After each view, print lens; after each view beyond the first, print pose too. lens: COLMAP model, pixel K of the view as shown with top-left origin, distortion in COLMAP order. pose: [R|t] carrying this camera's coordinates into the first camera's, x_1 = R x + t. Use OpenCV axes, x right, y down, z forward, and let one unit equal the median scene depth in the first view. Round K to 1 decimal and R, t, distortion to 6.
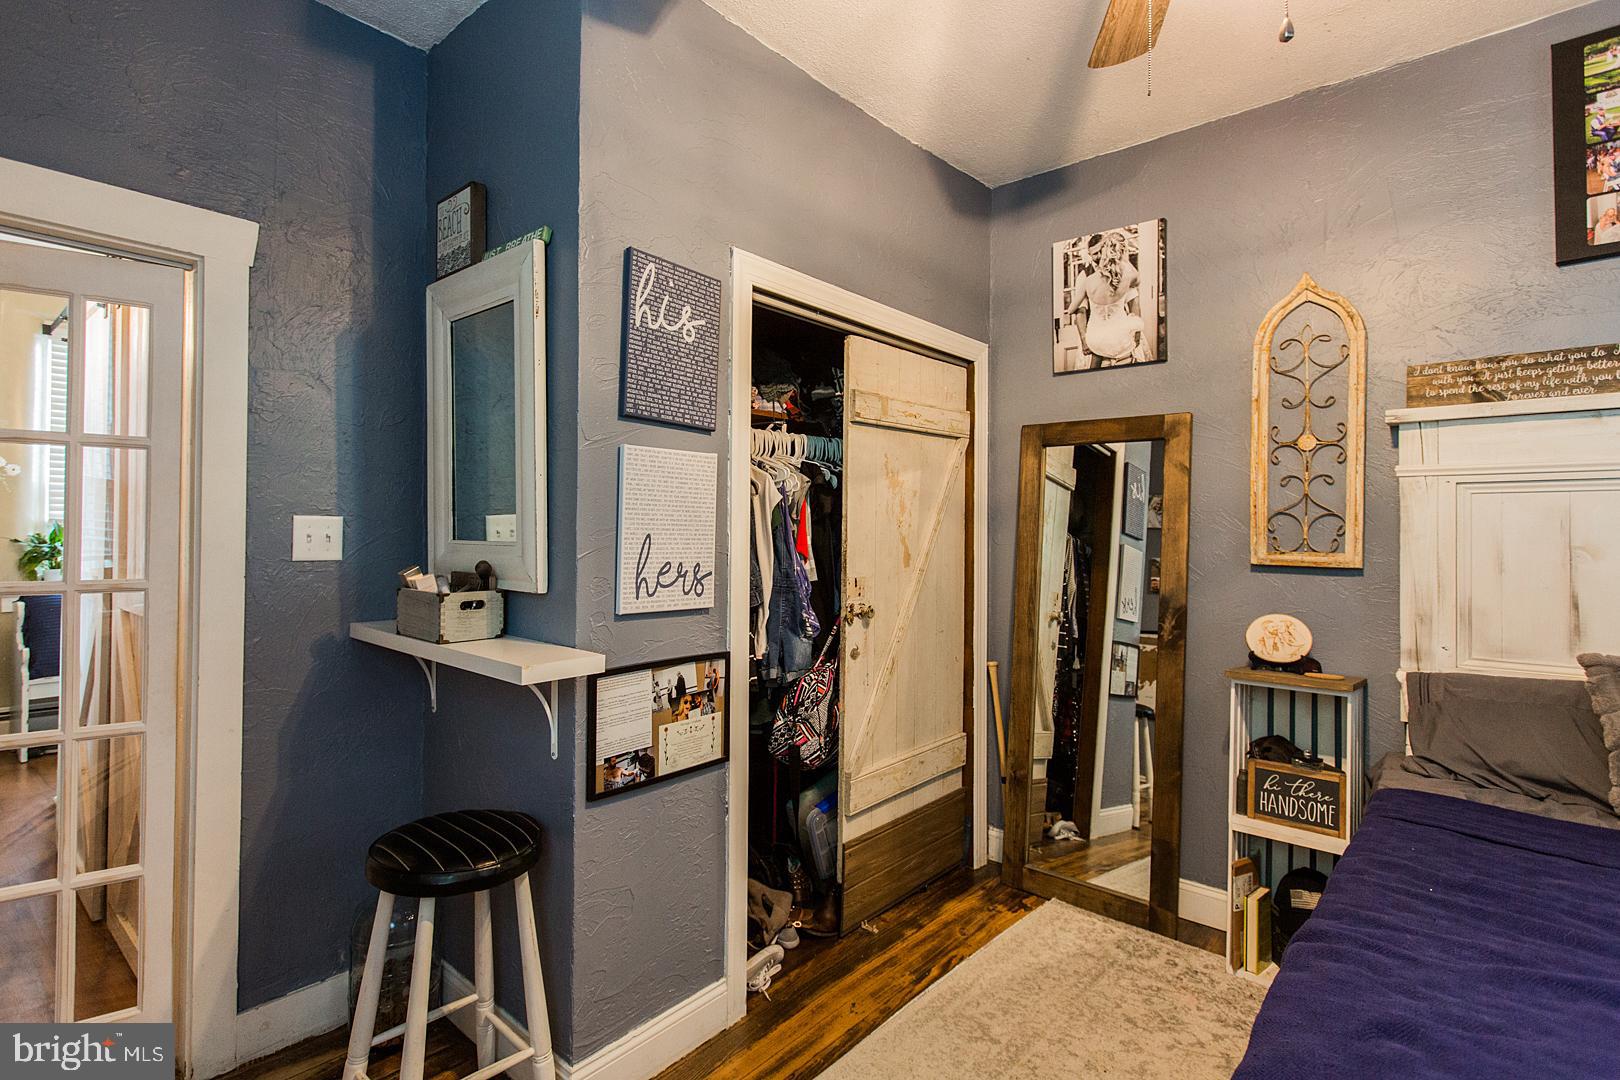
lens RADIAL K [[794.2, 0, 787.9], [0, 794.2, 520.2], [0, 0, 1]] dist [-0.004406, -0.000088]
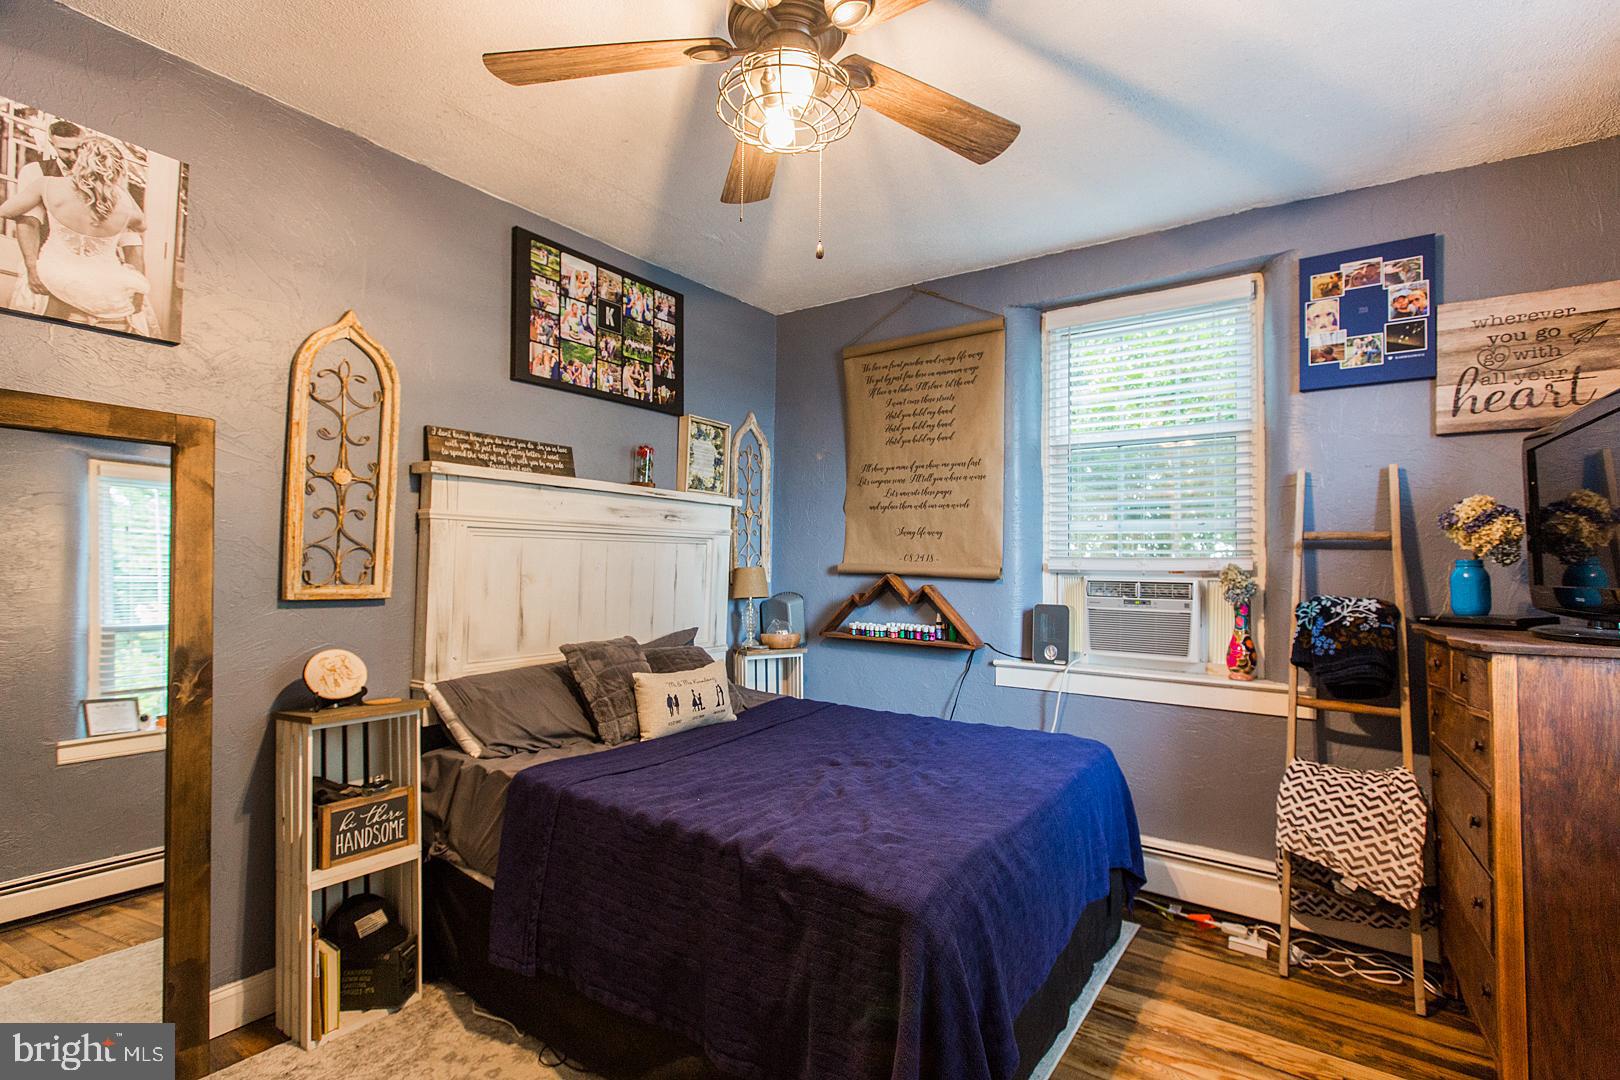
lens RADIAL K [[730.5, 0, 830.6], [0, 730.5, 543.0], [0, 0, 1]] dist [0.000097, -0.000307]
pose [[-0.126442, 0.025021, 0.991658, -0.379021], [-0.021120, 0.999387, -0.027909, -0.000356], [-0.991749, -0.024473, -0.125836, 0.544959]]
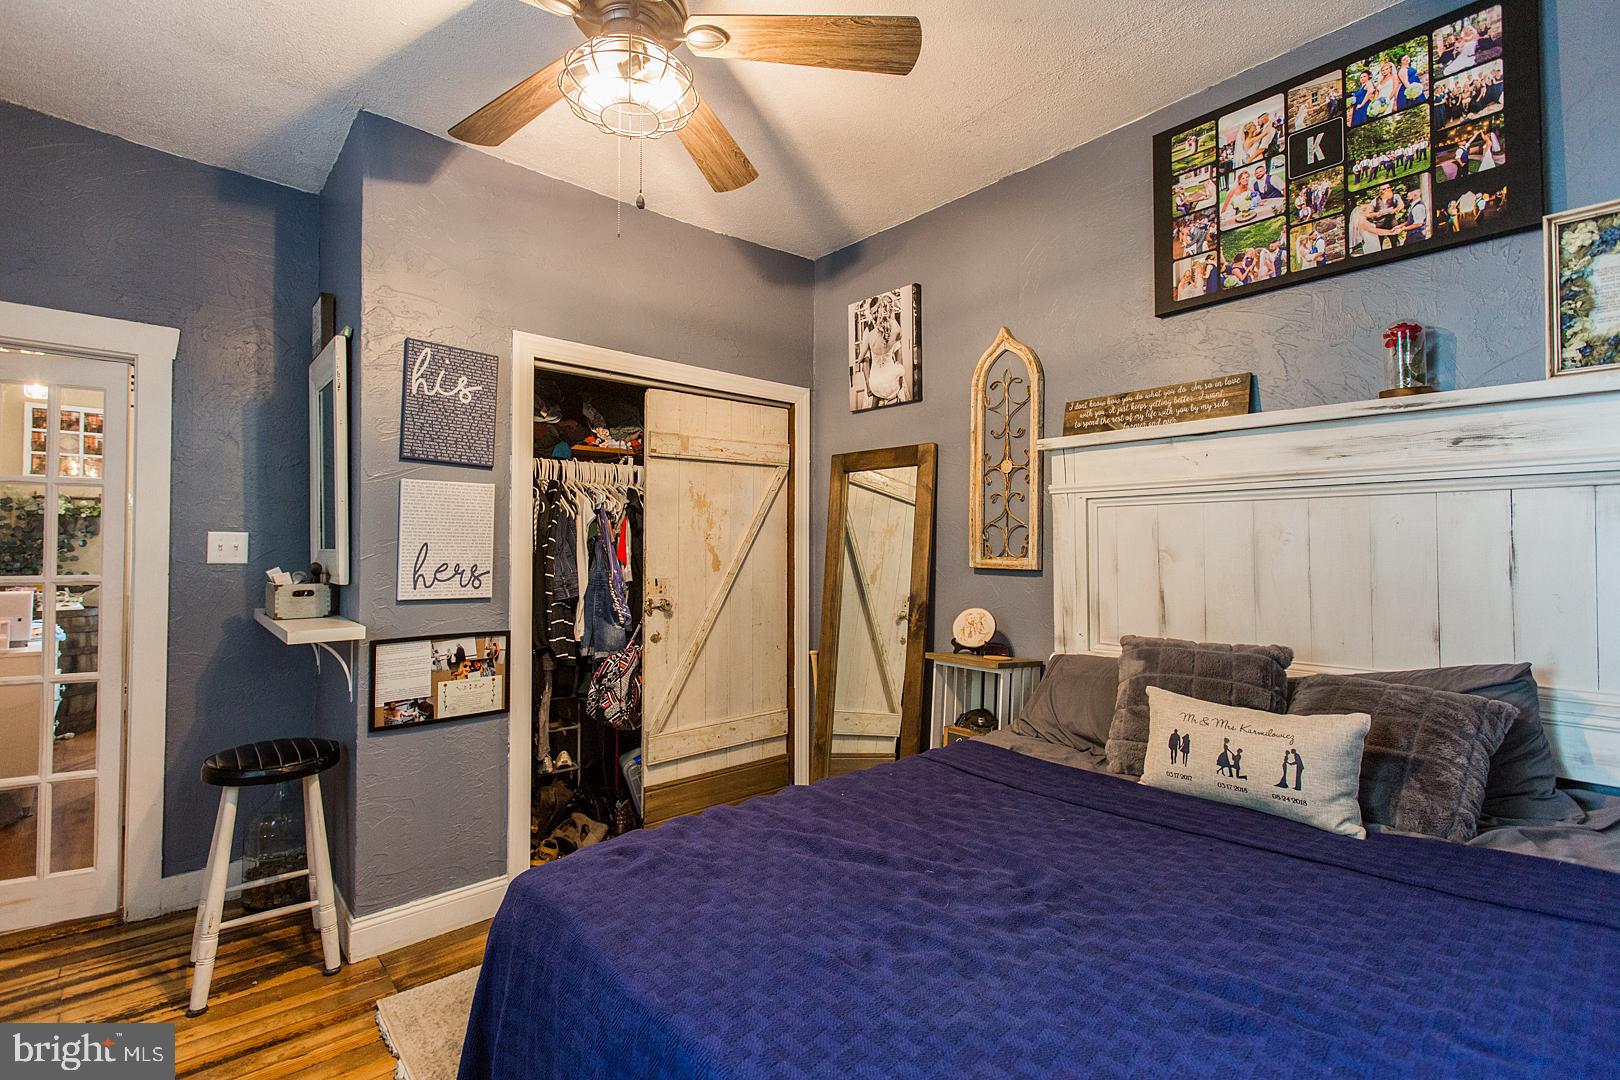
lens RADIAL K [[740.4, 0, 806.8], [0, 740.4, 532.4], [0, 0, 1]] dist [0.001429, -0.000269]
pose [[0.993040, -0.006759, -0.117580, 0.529727], [0.005693, 0.999940, -0.009401, 0.012491], [0.117636, 0.008666, 0.993019, -0.172348]]
